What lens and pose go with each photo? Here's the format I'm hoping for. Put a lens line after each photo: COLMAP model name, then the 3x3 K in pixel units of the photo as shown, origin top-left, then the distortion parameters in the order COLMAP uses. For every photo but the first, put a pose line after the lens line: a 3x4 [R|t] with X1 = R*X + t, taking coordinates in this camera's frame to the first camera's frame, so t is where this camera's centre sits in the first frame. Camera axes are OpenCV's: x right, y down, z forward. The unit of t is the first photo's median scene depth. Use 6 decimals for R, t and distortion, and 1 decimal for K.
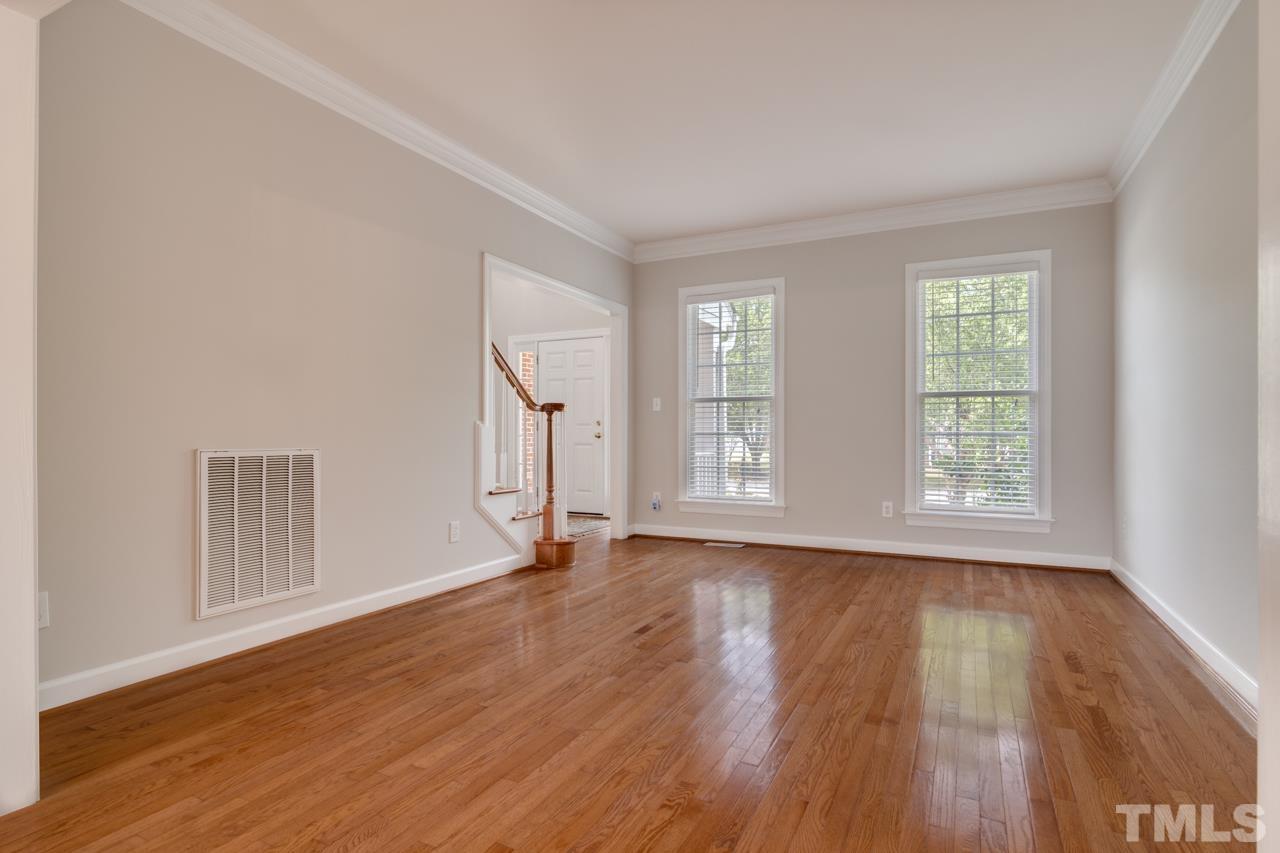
lens RADIAL K [[659.1, 0, 646.0], [0, 659.1, 430.0], [0, 0, 1]] dist [-0.004669, 0.001086]
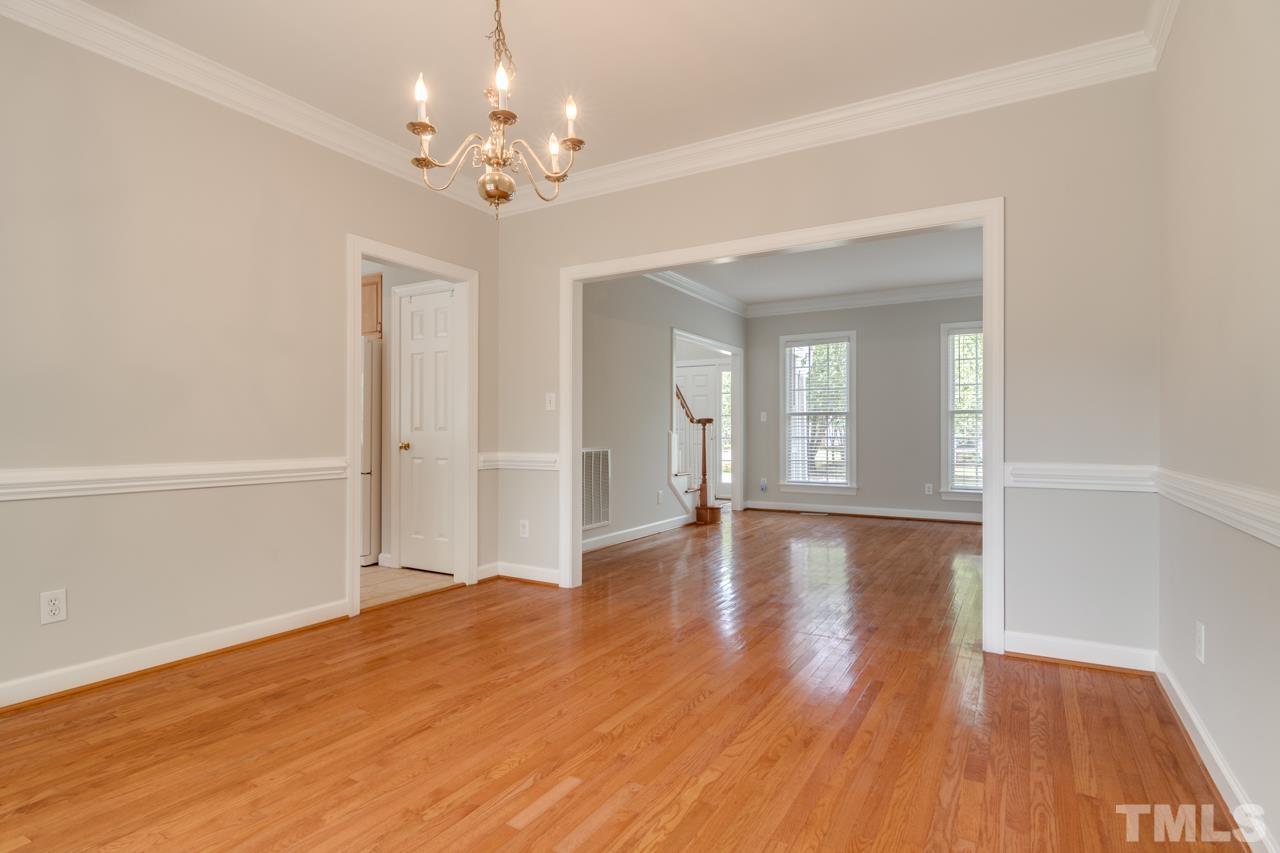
lens RADIAL K [[659.1, 0, 638.9], [0, 659.1, 425.7], [0, 0, 1]] dist [-0.004669, 0.001086]
pose [[0.997073, -0.000014, -0.076455, -0.185021], [-0.000271, 0.999993, -0.003714, -0.018119], [0.076454, 0.003724, 0.997066, -0.575275]]
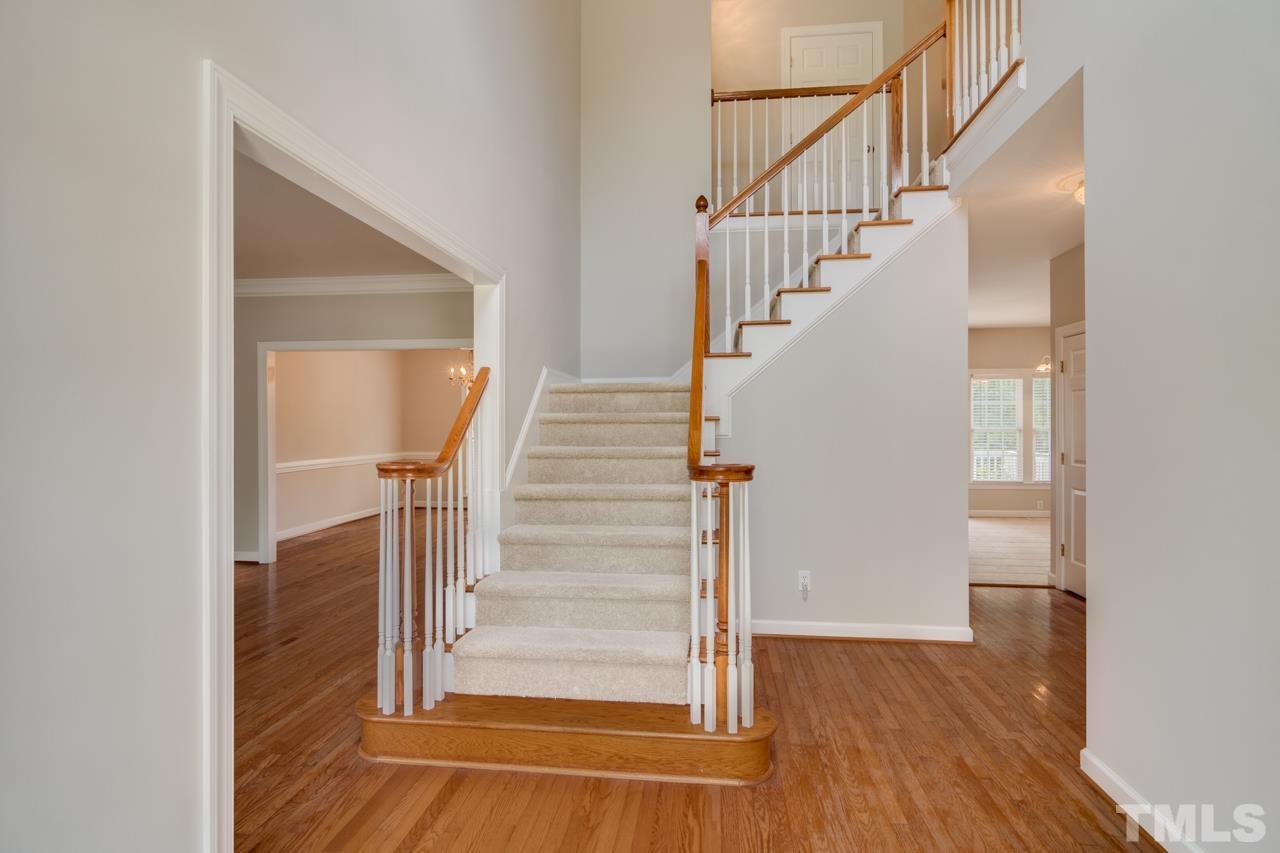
lens RADIAL K [[659.1, 0, 638.7], [0, 659.1, 424.0], [0, 0, 1]] dist [-0.004669, 0.001086]
pose [[-0.945067, -0.001948, -0.326870, -0.152783], [-0.000537, 0.999990, -0.004407, -0.072897], [0.326875, -0.003989, -0.945059, 1.649403]]
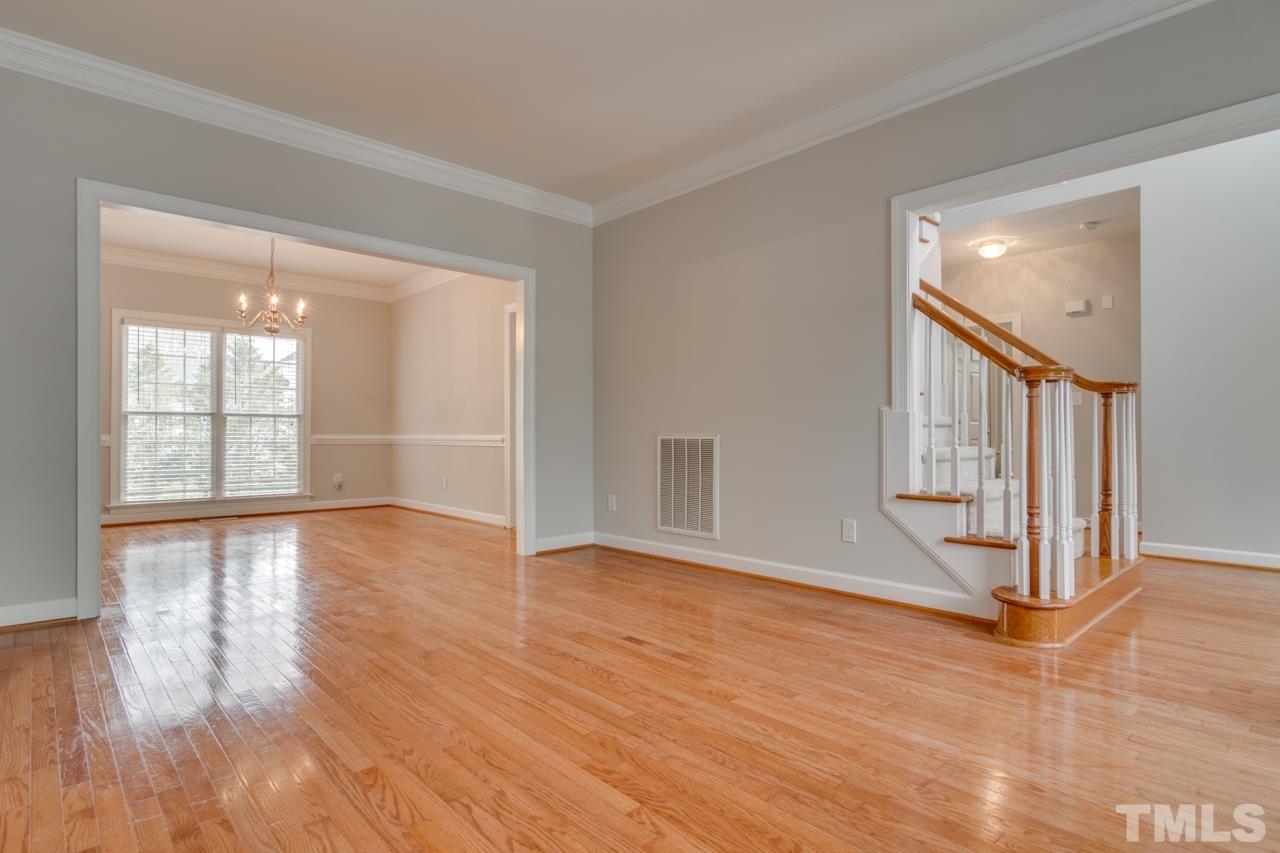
lens RADIAL K [[659.1, 0, 644.2], [0, 659.1, 431.7], [0, 0, 1]] dist [-0.004669, 0.001086]
pose [[-0.359805, -0.004403, -0.933017, 0.559788], [0.004795, 0.999967, -0.006569, 0.019910], [0.933015, -0.006837, -0.359772, 0.912234]]
